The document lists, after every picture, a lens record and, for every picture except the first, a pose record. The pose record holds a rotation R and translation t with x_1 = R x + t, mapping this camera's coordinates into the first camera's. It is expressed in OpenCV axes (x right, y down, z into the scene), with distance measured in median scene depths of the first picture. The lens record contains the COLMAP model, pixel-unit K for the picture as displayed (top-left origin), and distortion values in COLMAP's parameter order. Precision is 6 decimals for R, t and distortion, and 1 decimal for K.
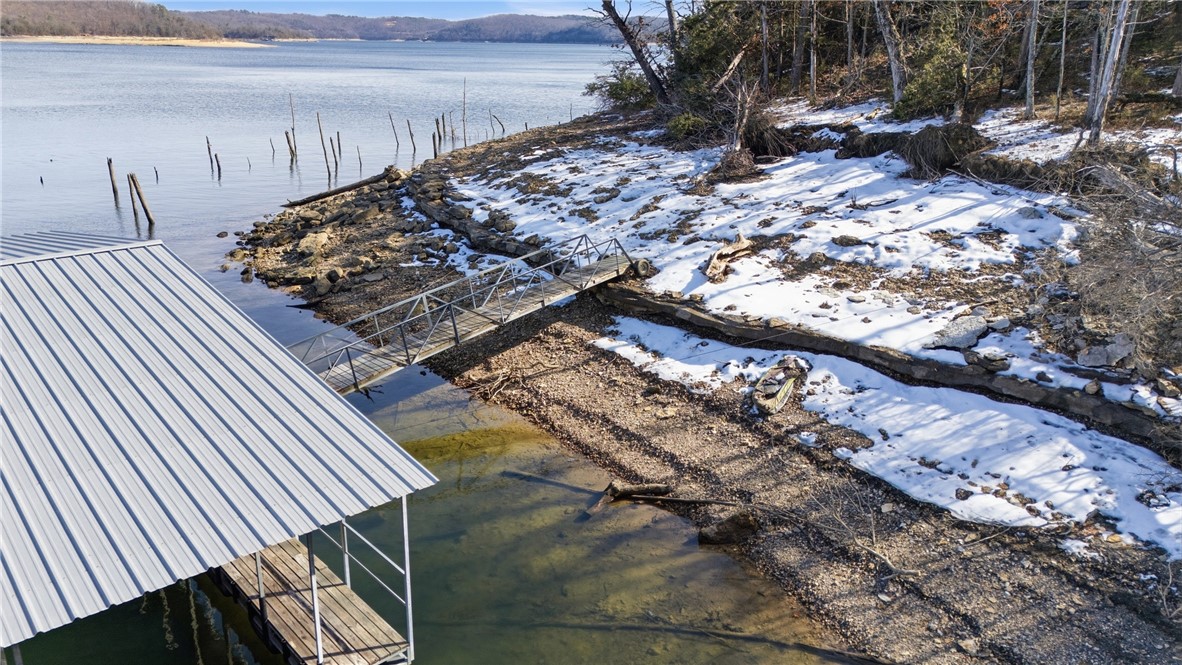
lens RADIAL K [[851.9, 0, 595.1], [0, 851.9, 333.8], [0, 0, 1]] dist [0.040406, -0.035402]
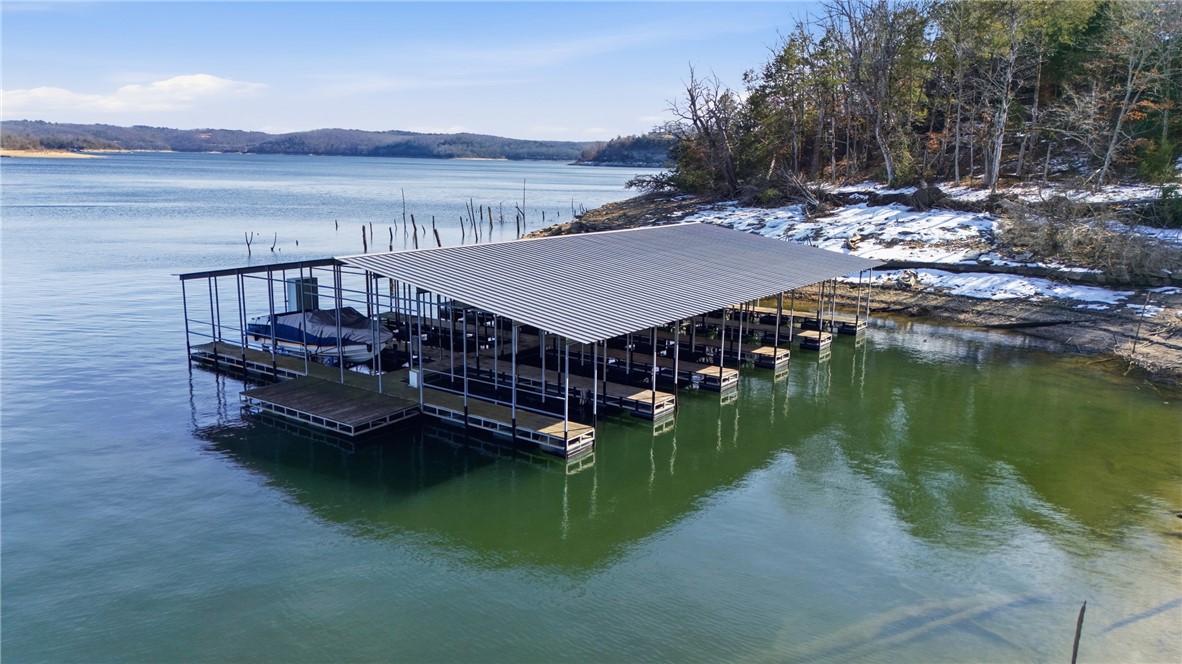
lens RADIAL K [[851.9, 0, 588.8], [0, 851.9, 332.3], [0, 0, 1]] dist [0.040406, -0.035402]
pose [[0.980151, -0.031294, 0.195768, -1.021758], [0.055708, 0.991152, -0.120475, 0.394477], [-0.190266, 0.128989, 0.973222, -1.079025]]
